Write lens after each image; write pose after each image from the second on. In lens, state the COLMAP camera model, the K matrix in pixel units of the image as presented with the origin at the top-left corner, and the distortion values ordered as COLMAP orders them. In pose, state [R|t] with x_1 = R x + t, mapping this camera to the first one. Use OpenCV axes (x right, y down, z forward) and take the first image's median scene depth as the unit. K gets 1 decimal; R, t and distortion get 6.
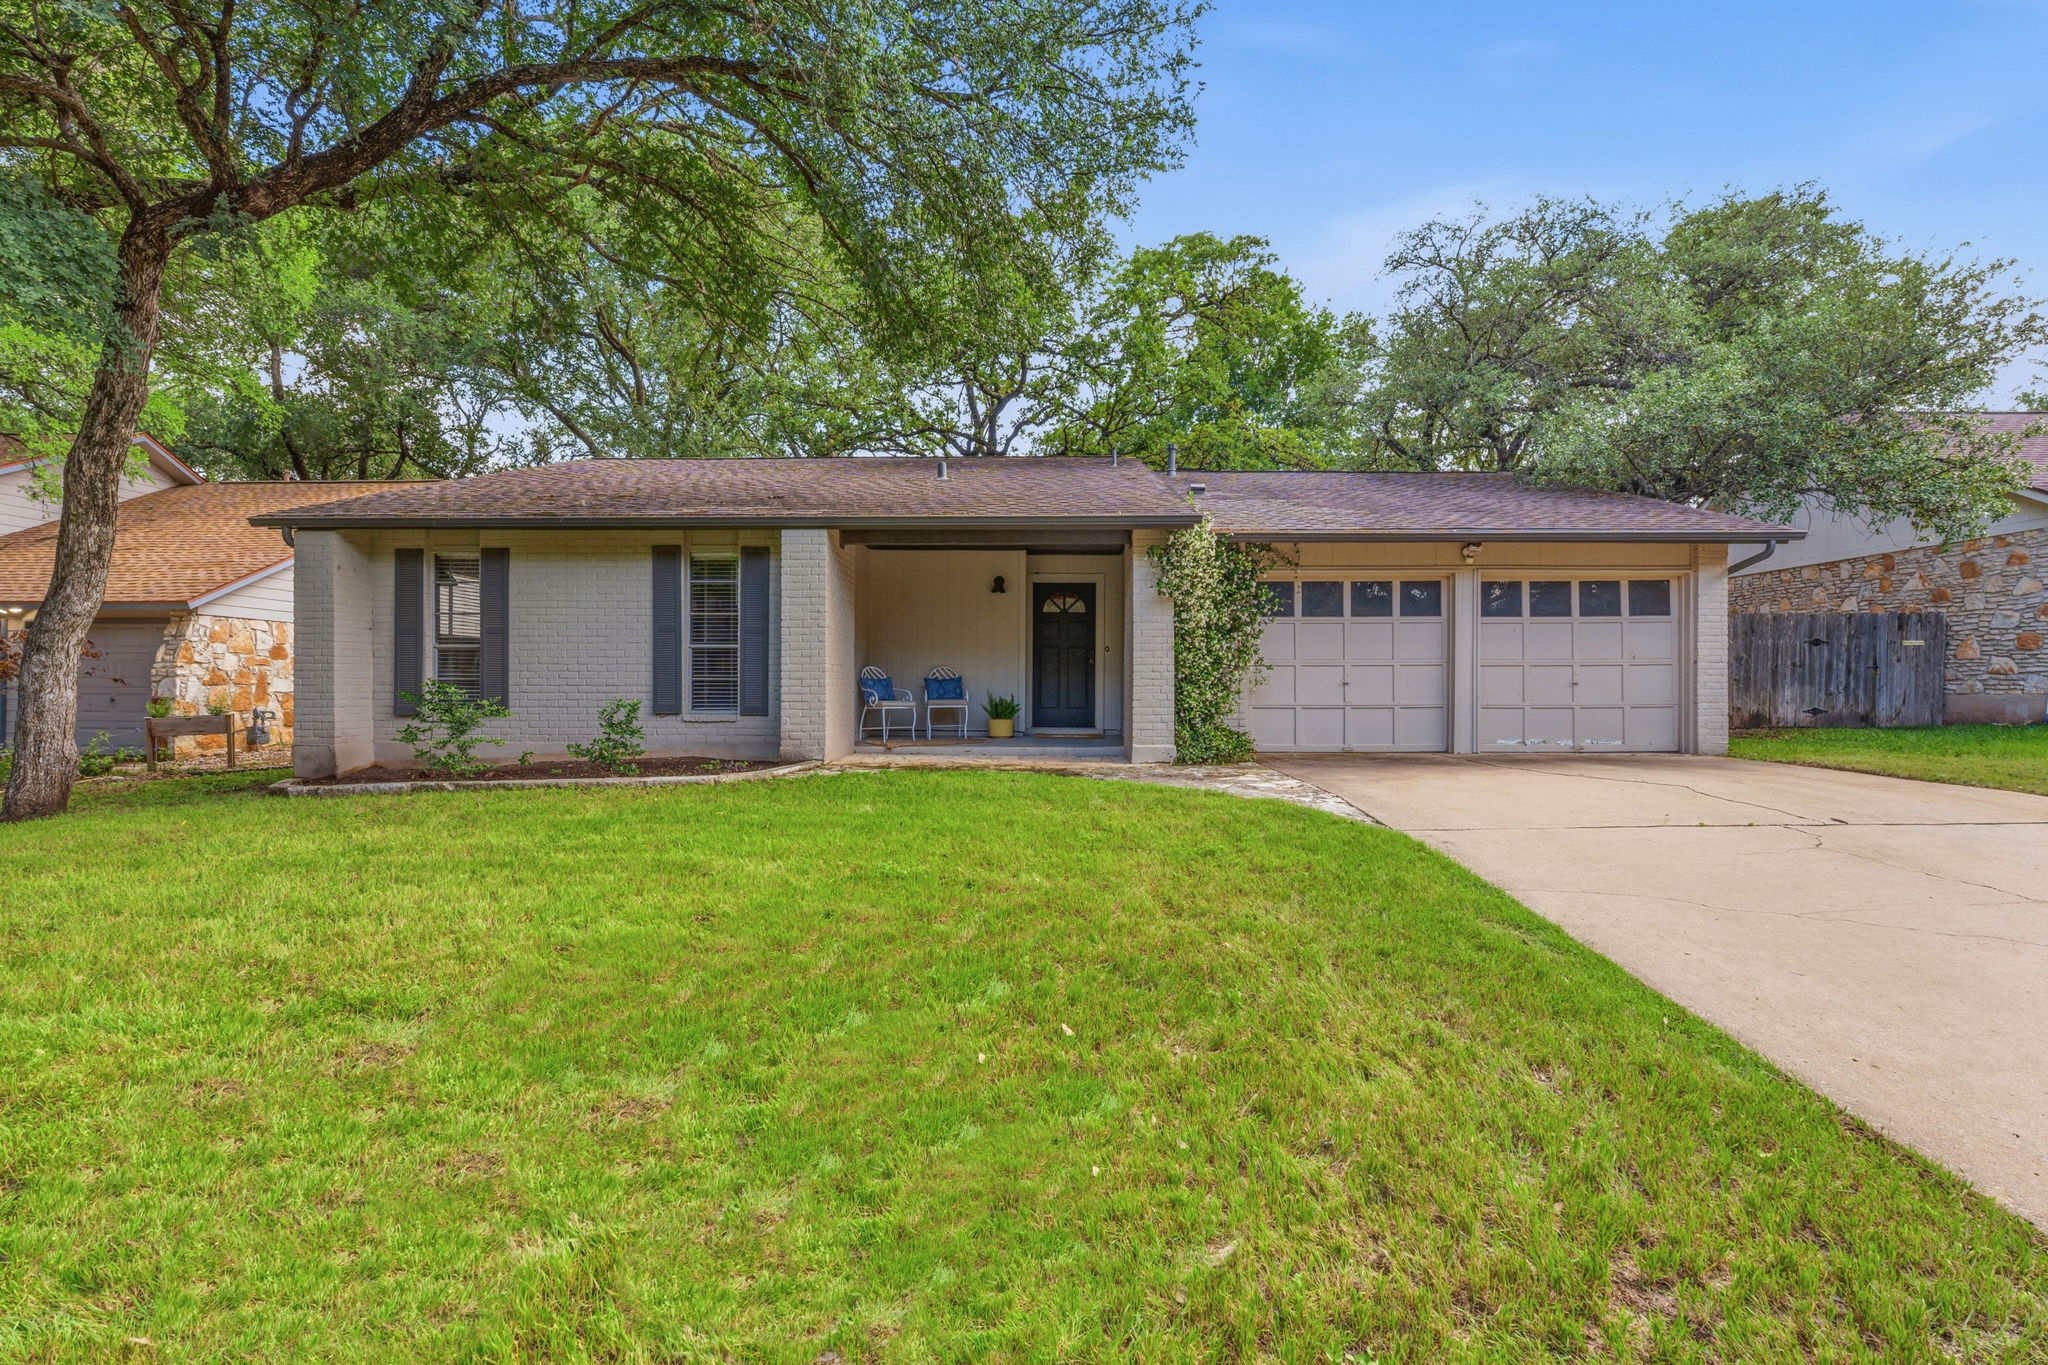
lens RADIAL K [[911.6, 0, 1033.2], [0, 911.6, 683.7], [0, 0, 1]] dist [-0.010905, 0.002305]
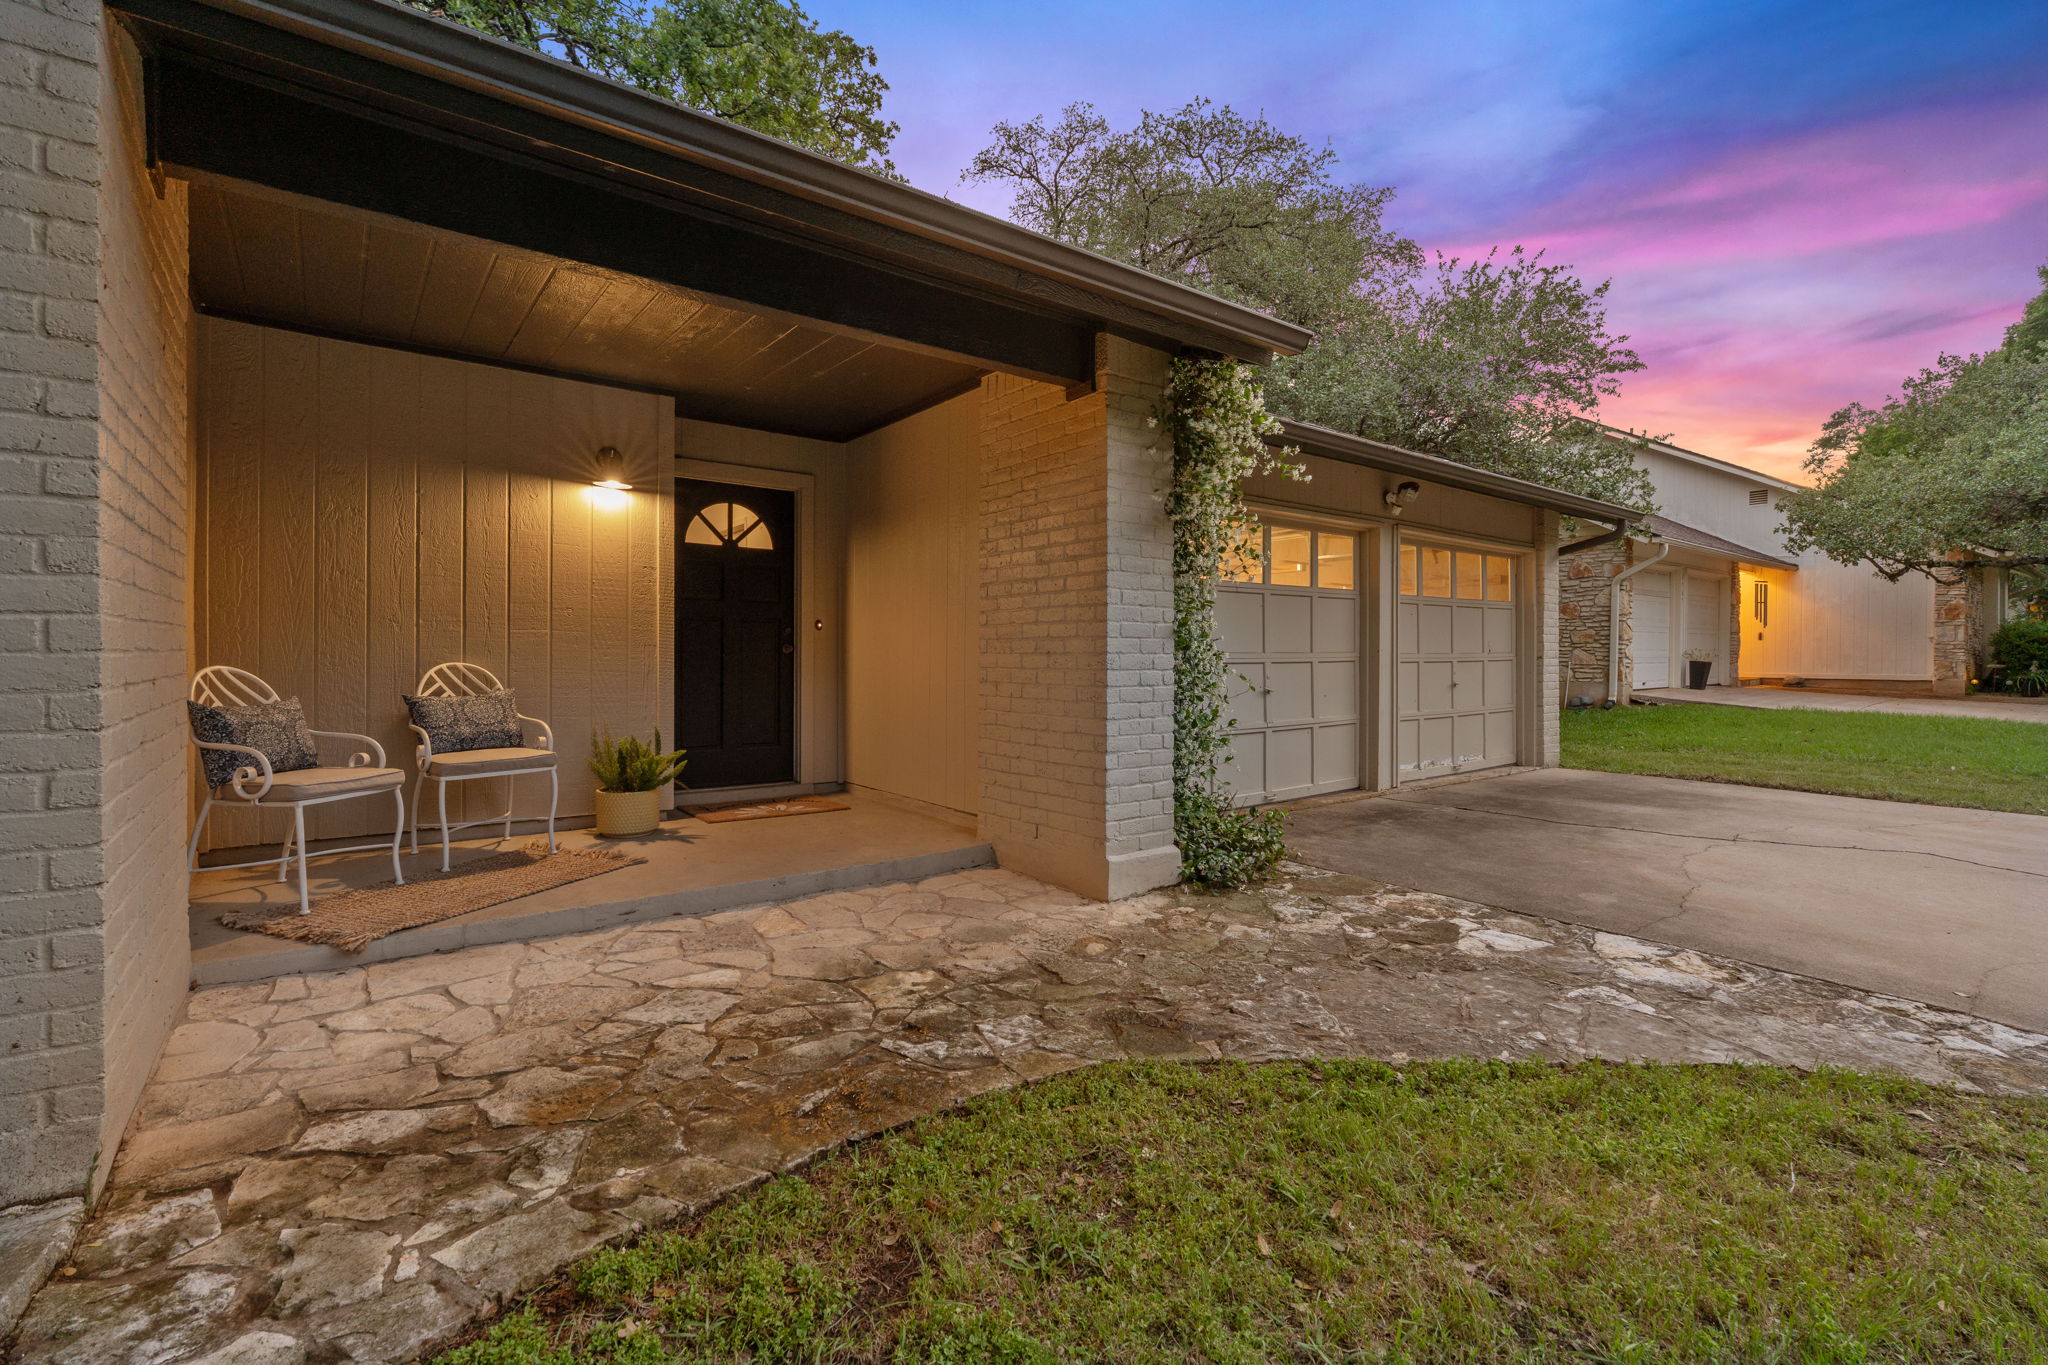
lens RADIAL K [[911.6, 0, 1042.2], [0, 911.6, 665.8], [0, 0, 1]] dist [-0.010905, 0.002305]
pose [[0.788727, -0.007469, 0.614698, -0.262896], [-0.002499, 0.999879, 0.015356, -0.046642], [-0.614738, -0.013648, 0.788613, 1.039336]]
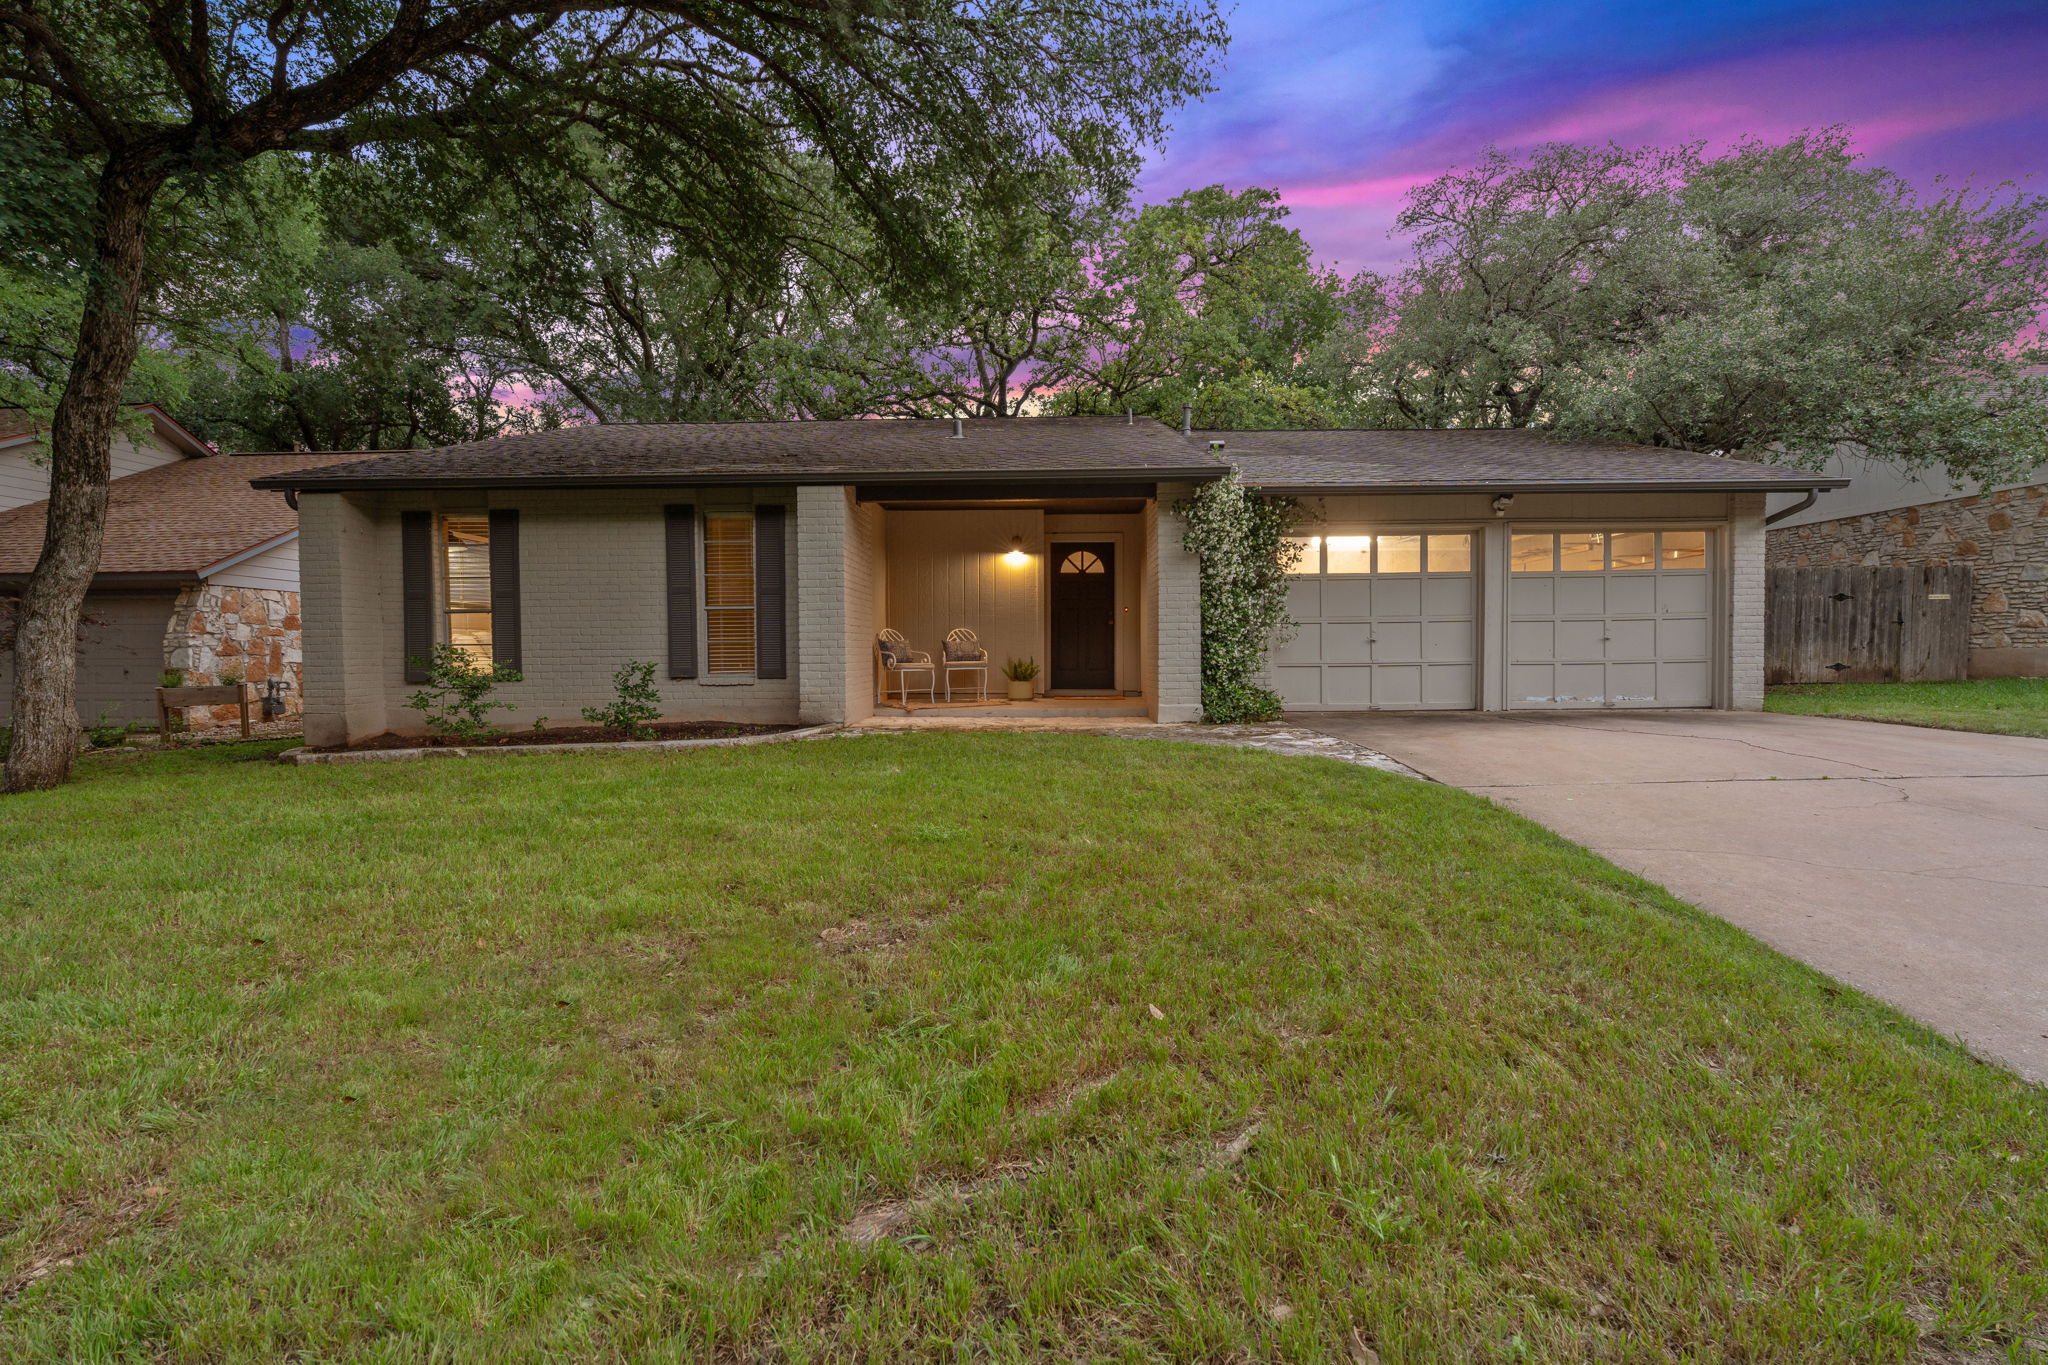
lens RADIAL K [[911.6, 0, 1034.8], [0, 911.6, 672.9], [0, 0, 1]] dist [-0.010905, 0.002305]
pose [[0.999855, -0.011569, -0.012458, -0.012493], [0.011894, 0.999583, 0.026305, 0.006476], [0.012149, -0.026449, 0.999576, 0.027106]]
